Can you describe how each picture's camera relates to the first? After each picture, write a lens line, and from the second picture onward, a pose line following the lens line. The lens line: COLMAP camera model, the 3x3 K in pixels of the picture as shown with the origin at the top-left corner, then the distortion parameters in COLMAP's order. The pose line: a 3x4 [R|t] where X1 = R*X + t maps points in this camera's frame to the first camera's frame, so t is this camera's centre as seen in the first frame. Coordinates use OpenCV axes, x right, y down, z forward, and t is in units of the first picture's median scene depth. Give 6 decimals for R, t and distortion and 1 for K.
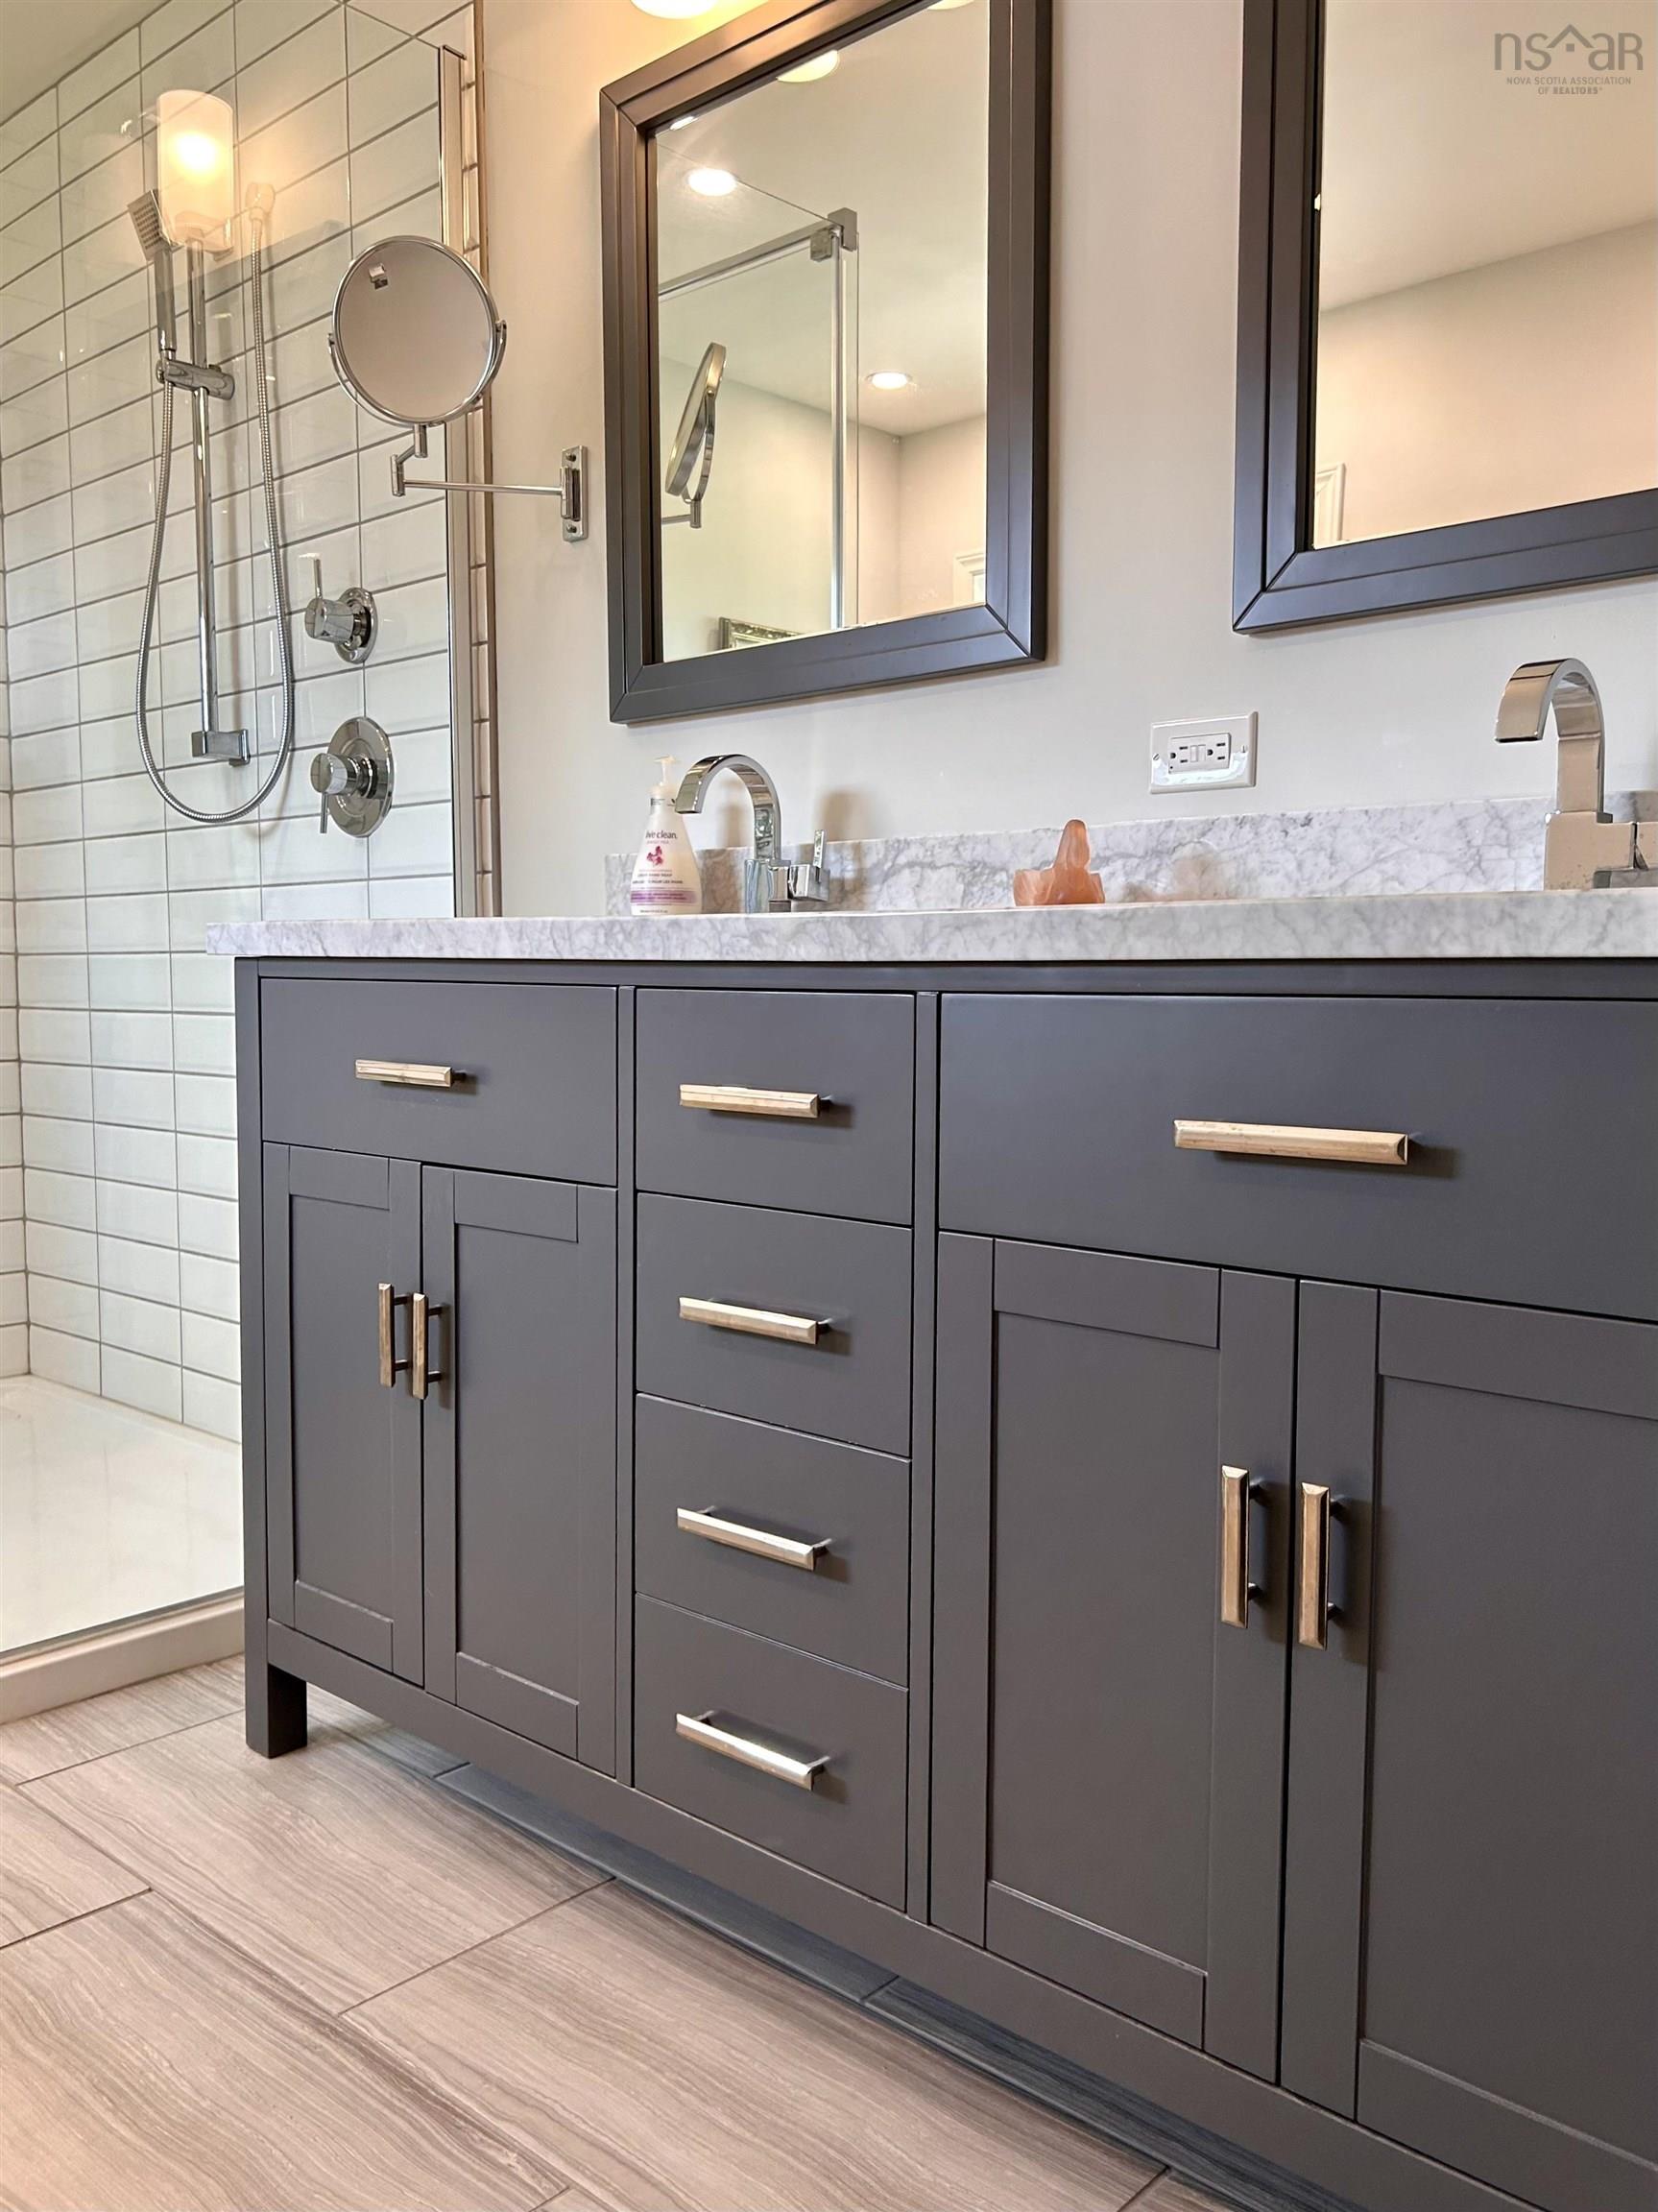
lens RADIAL K [[1805.3, 0, 833.8], [0, 1805.3, 1119.6], [0, 0, 1]] dist [0.053081, -0.045441]
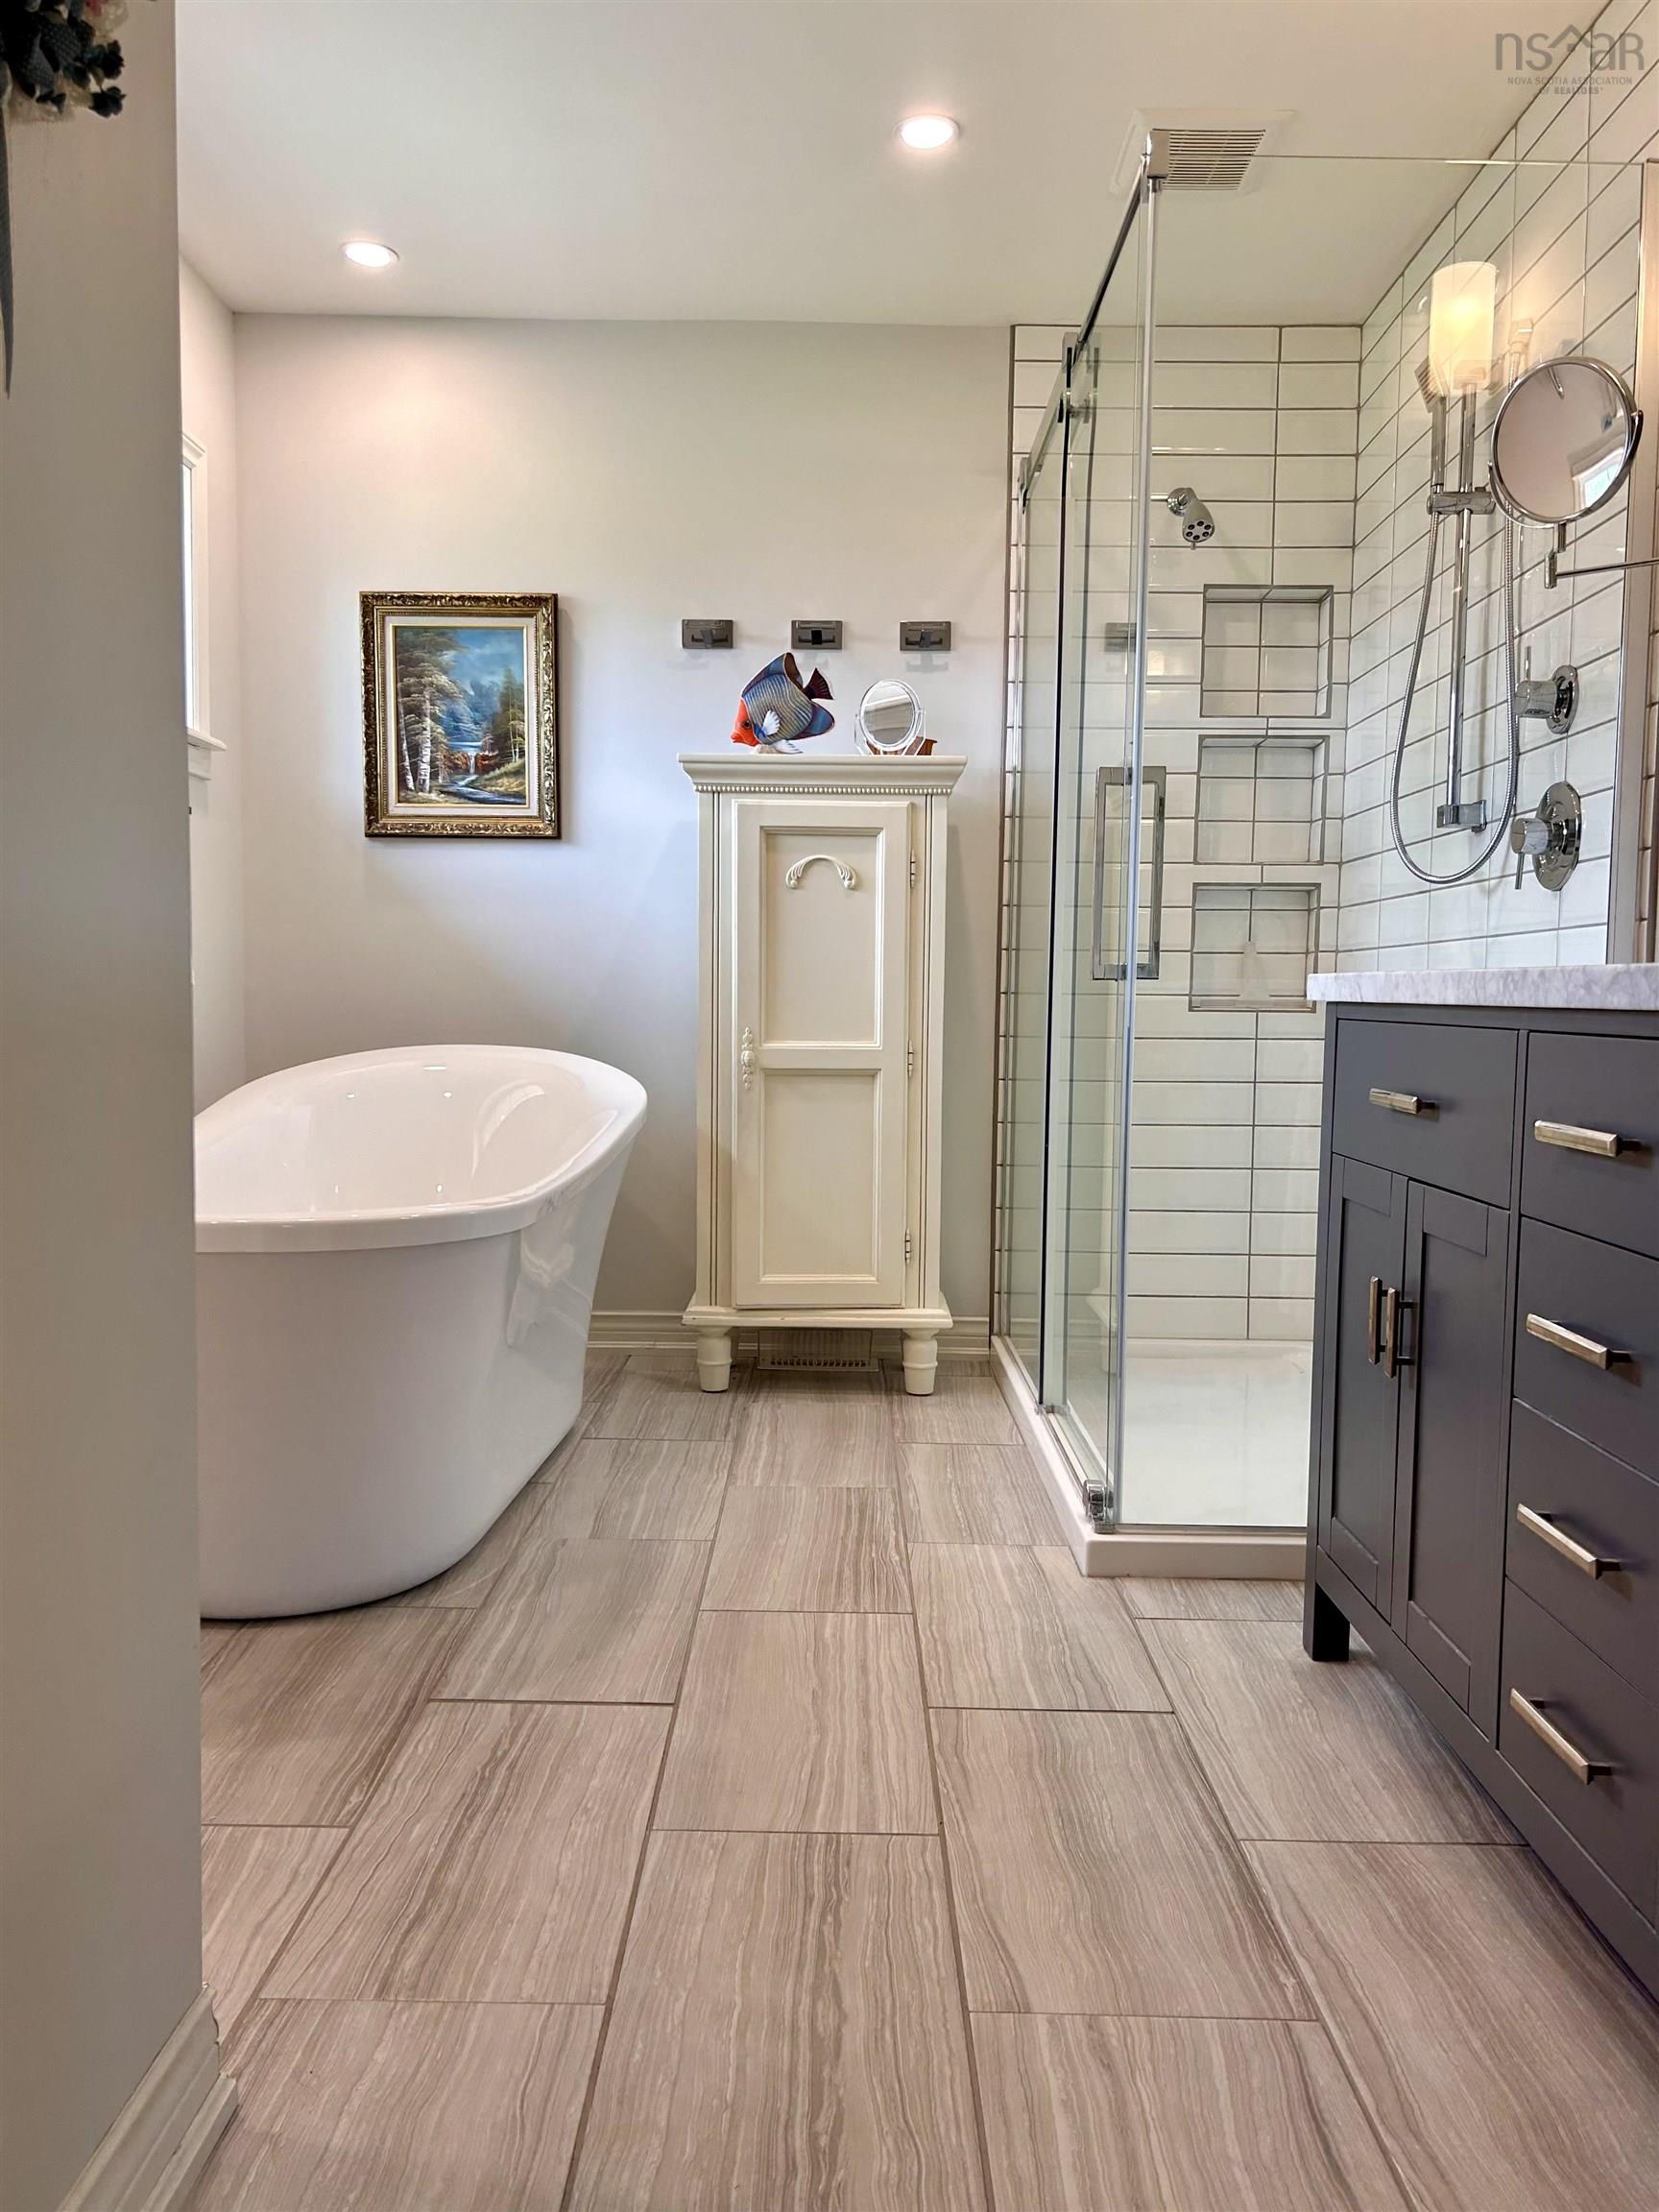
lens RADIAL K [[1694.4, 0, 818.5], [0, 1694.4, 1115.8], [0, 0, 1]] dist [0.038979, -0.007294]
pose [[0.661781, 0.054717, -0.747698, 0.335089], [-0.067581, 0.997627, 0.013191, -0.004892], [0.746645, 0.041801, 0.663908, -0.020053]]
